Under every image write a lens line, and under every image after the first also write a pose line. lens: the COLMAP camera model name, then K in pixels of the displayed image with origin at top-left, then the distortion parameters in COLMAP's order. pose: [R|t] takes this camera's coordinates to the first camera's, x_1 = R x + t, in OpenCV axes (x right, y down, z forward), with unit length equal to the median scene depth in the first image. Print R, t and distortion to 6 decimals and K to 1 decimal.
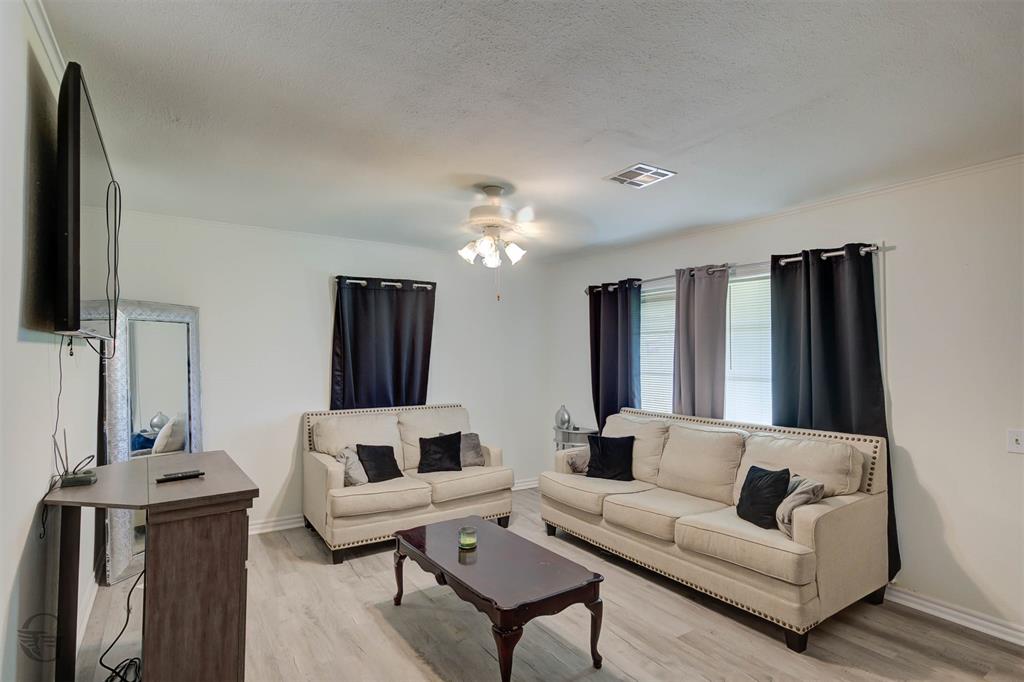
lens RADIAL K [[523.8, 0, 518.1], [0, 523.8, 343.1], [0, 0, 1]] dist [0.003868, -0.001713]
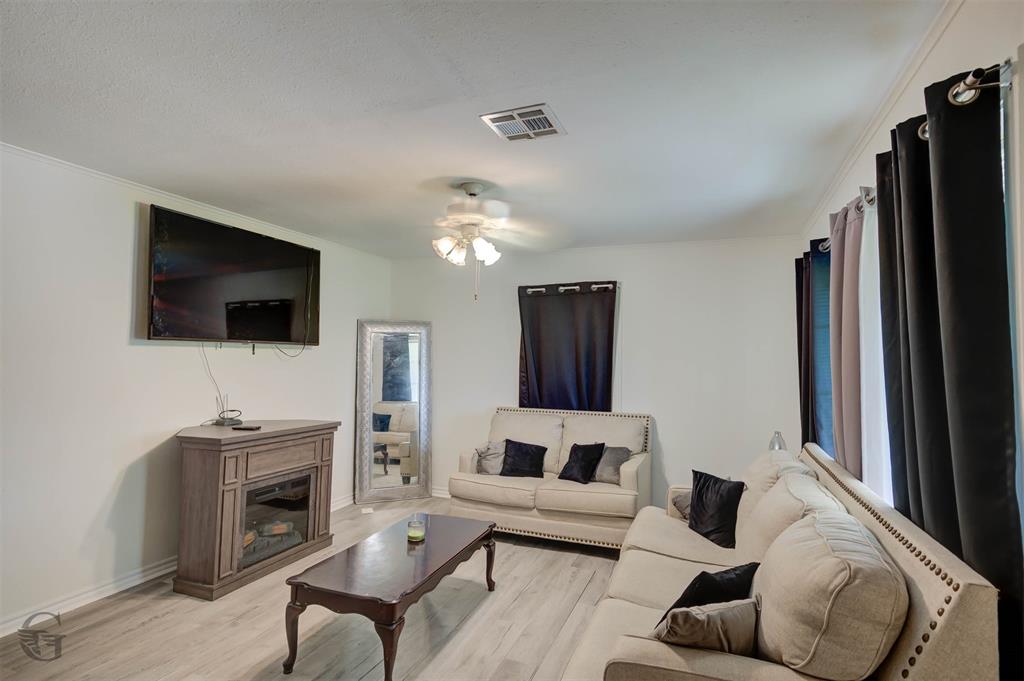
lens RADIAL K [[523.8, 0, 515.4], [0, 523.8, 345.3], [0, 0, 1]] dist [0.003868, -0.001713]
pose [[0.575463, -0.015066, -0.817689, 0.547255], [0.005795, 0.999880, -0.014344, 0.011992], [0.817807, 0.003516, 0.575482, 0.351491]]
